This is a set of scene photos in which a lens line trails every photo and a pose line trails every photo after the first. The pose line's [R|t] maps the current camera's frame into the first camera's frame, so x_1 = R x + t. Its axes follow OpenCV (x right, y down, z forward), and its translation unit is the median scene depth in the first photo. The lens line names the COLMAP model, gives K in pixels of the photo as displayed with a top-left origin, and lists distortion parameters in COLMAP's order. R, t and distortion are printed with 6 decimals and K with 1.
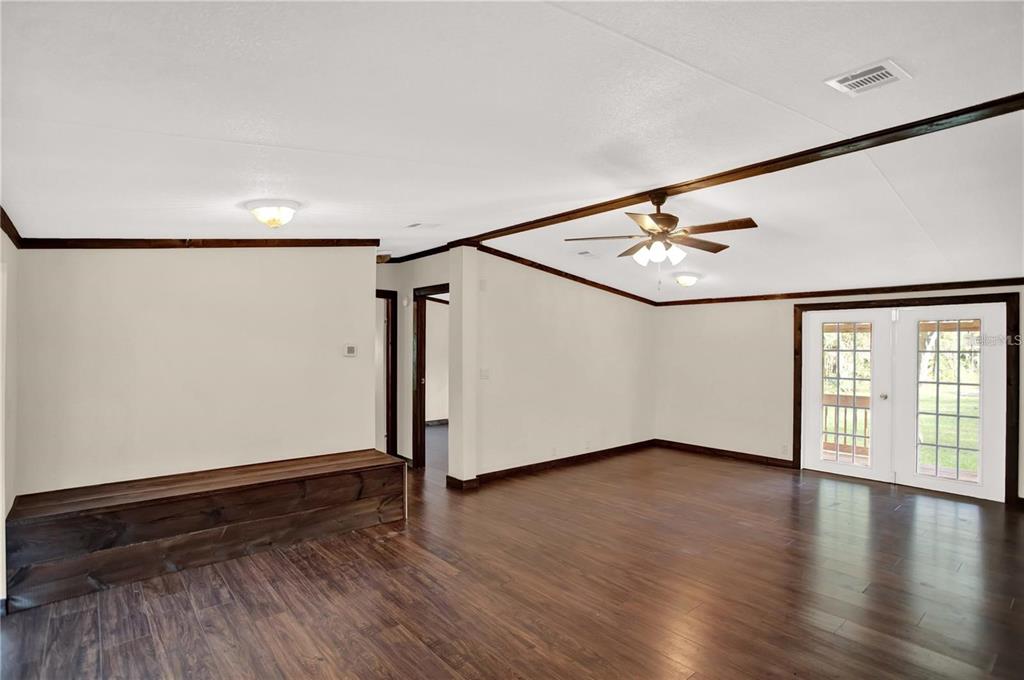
lens RADIAL K [[506.6, 0, 513.4], [0, 506.6, 336.4], [0, 0, 1]] dist [-0.057912, 0.018376]
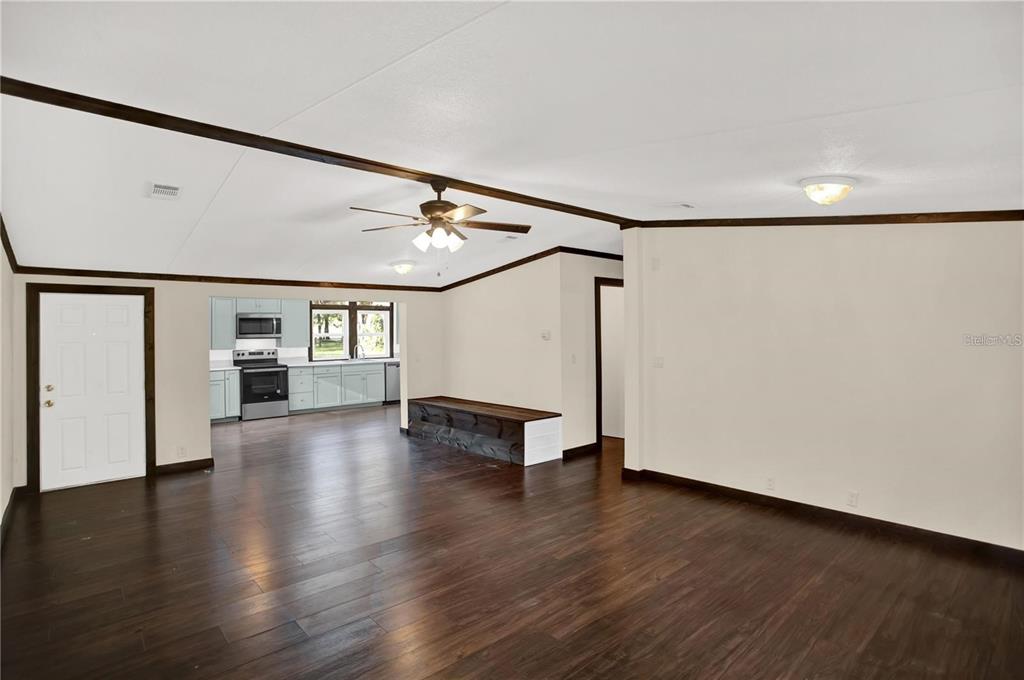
lens RADIAL K [[506.6, 0, 504.7], [0, 506.6, 318.8], [0, 0, 1]] dist [-0.057912, 0.018376]
pose [[0.025029, -0.028344, -0.999285, 1.222791], [0.025073, 0.999301, -0.027716, 0.023424], [0.999372, -0.024362, 0.025722, 1.037193]]
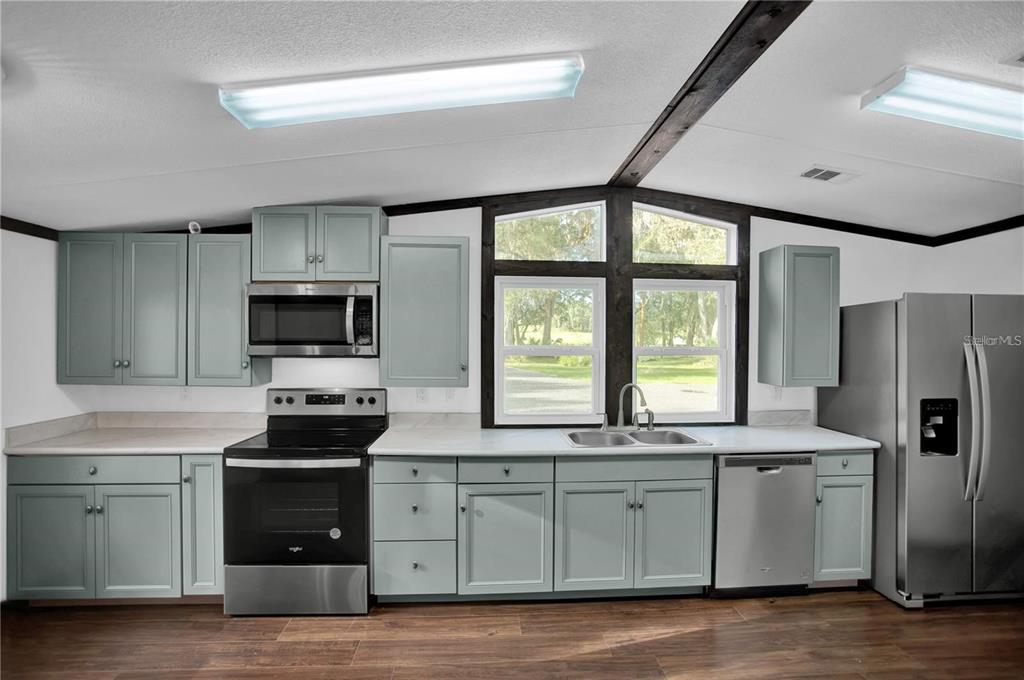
lens RADIAL K [[506.6, 0, 512.8], [0, 506.6, 339.0], [0, 0, 1]] dist [-0.057912, 0.018376]
pose [[-0.587473, -0.015227, -0.809100, -0.741751], [-0.000194, 0.999826, -0.018675, 0.006660], [0.809243, -0.010814, -0.587374, 0.652952]]
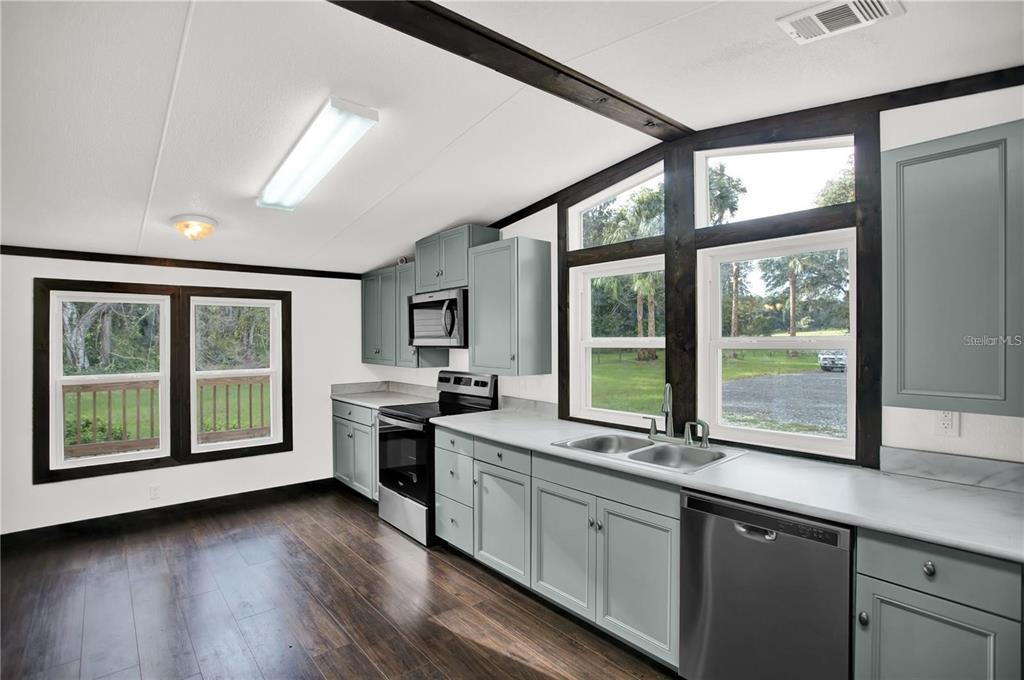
lens RADIAL K [[506.6, 0, 512.1], [0, 506.6, 325.0], [0, 0, 1]] dist [-0.057912, 0.018376]
pose [[-1.000000, -0.000685, -0.000454, -1.362058], [-0.000667, 0.999257, -0.038524, 0.014034], [0.000480, -0.038523, -0.999258, 1.003548]]
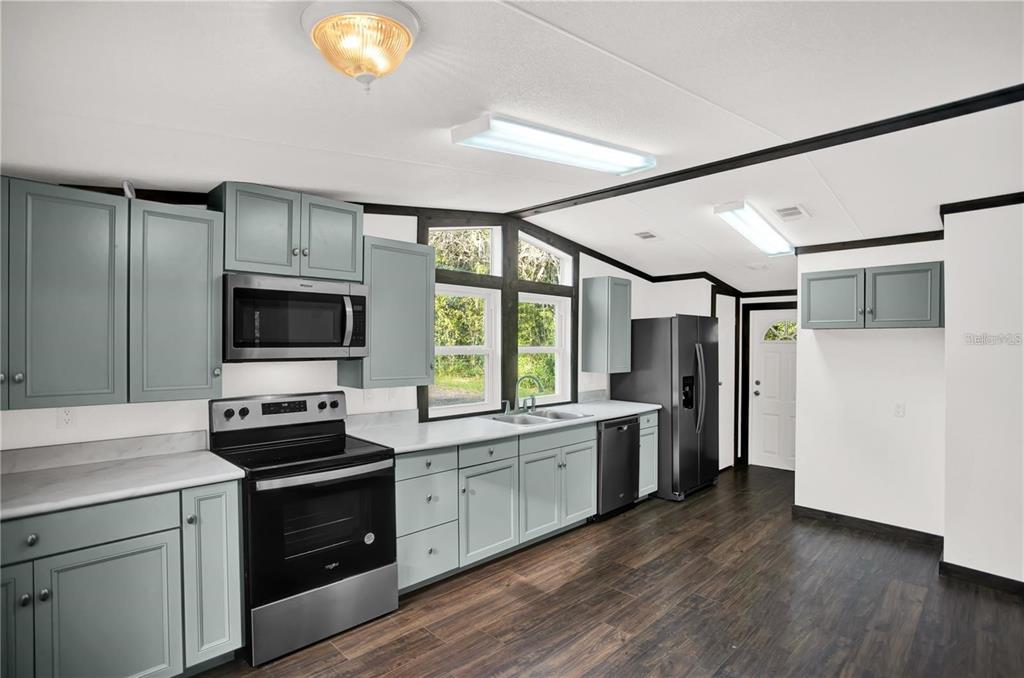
lens RADIAL K [[506.6, 0, 501.6], [0, 506.6, 346.9], [0, 0, 1]] dist [-0.057912, 0.018376]
pose [[0.074144, 0.001677, -0.997246, -0.459427], [0.006446, 0.999977, 0.002161, 0.001815], [0.997227, -0.006589, 0.074131, 0.158749]]
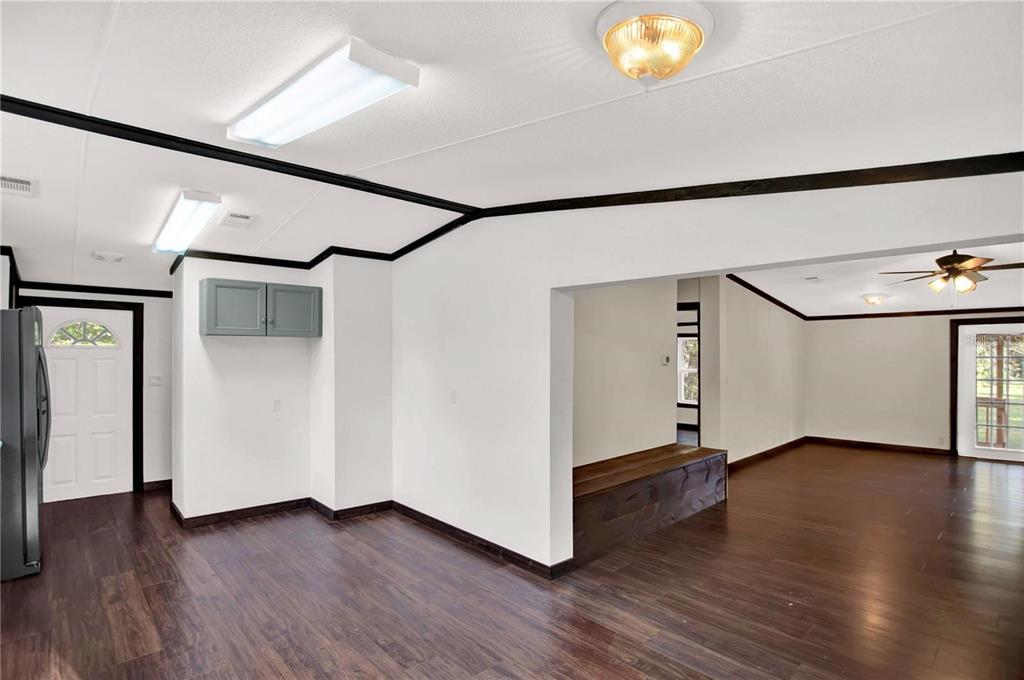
lens RADIAL K [[506.6, 0, 507.1], [0, 506.6, 348.9], [0, 0, 1]] dist [-0.057912, 0.018376]
pose [[0.999152, -0.002030, 0.041135, -0.887319], [0.001806, 0.999983, 0.005485, -0.004944], [-0.041146, -0.005406, 0.999139, -0.201468]]
